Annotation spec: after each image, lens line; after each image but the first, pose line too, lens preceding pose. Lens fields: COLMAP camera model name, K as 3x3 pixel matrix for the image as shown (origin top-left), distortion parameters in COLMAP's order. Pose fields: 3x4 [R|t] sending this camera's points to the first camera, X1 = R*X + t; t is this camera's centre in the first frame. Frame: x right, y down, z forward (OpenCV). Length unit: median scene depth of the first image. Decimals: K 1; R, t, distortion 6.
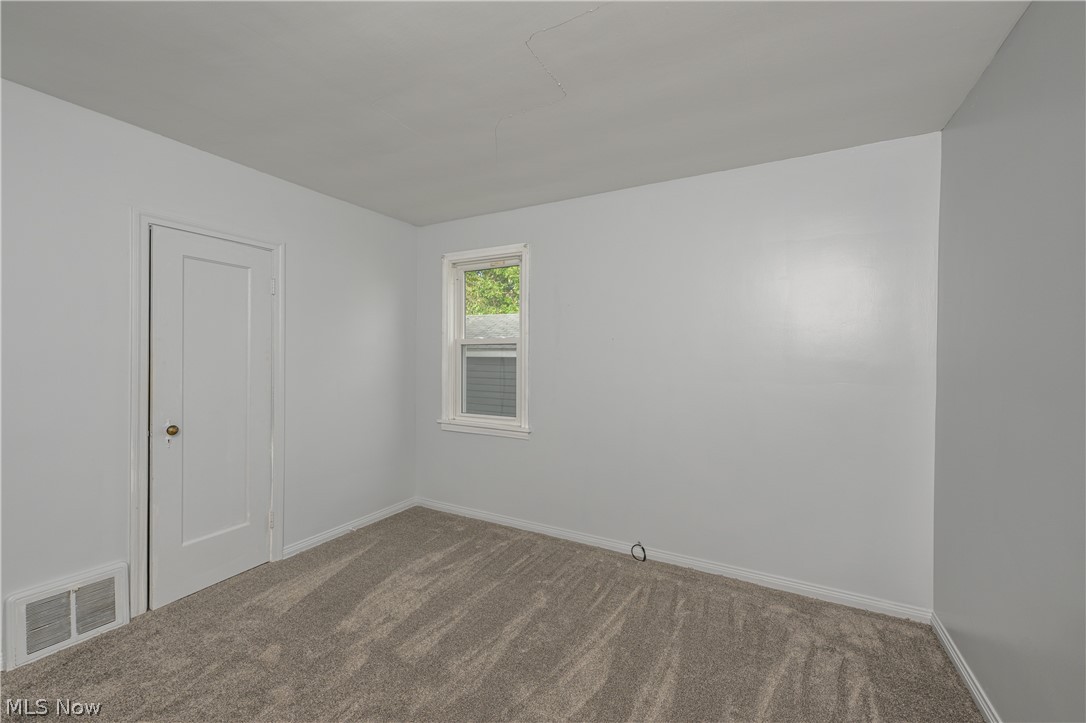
lens RADIAL K [[440.9, 0, 538.6], [0, 440.9, 358.7], [0, 0, 1]] dist [-0.000976, 0.000327]
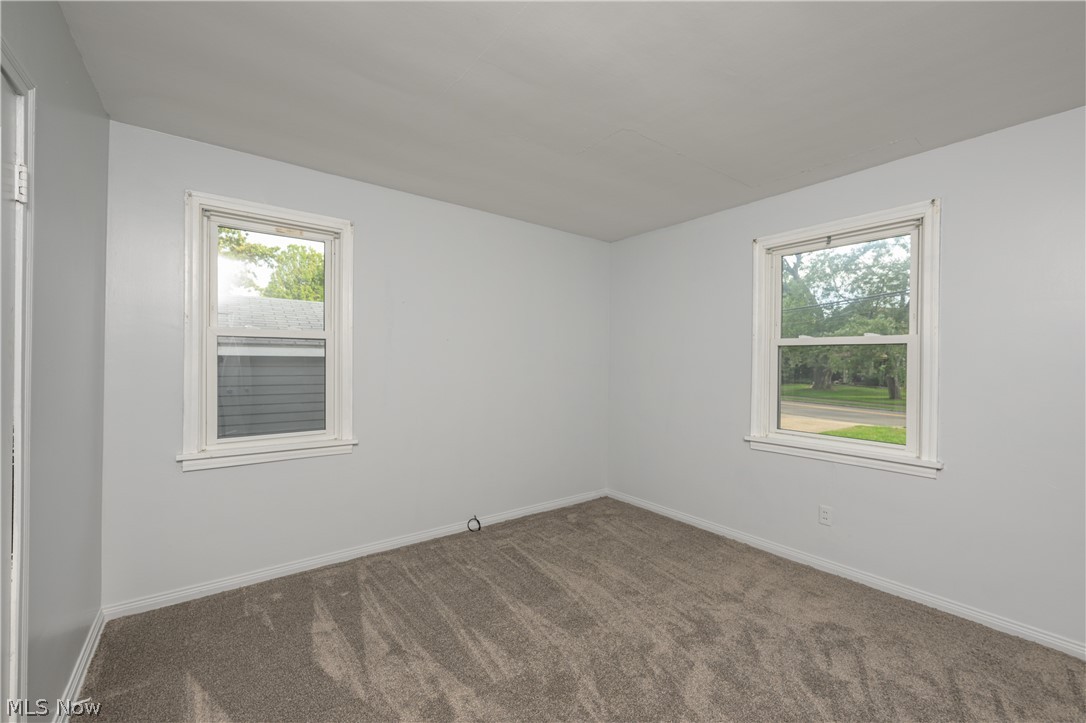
lens RADIAL K [[440.9, 0, 538.6], [0, 440.9, 358.7], [0, 0, 1]] dist [-0.000976, 0.000327]
pose [[0.398813, -0.000056, 0.917032, -0.641500], [-0.006304, 0.999976, 0.002802, -0.003780], [-0.917011, -0.006898, 0.398803, 0.318047]]
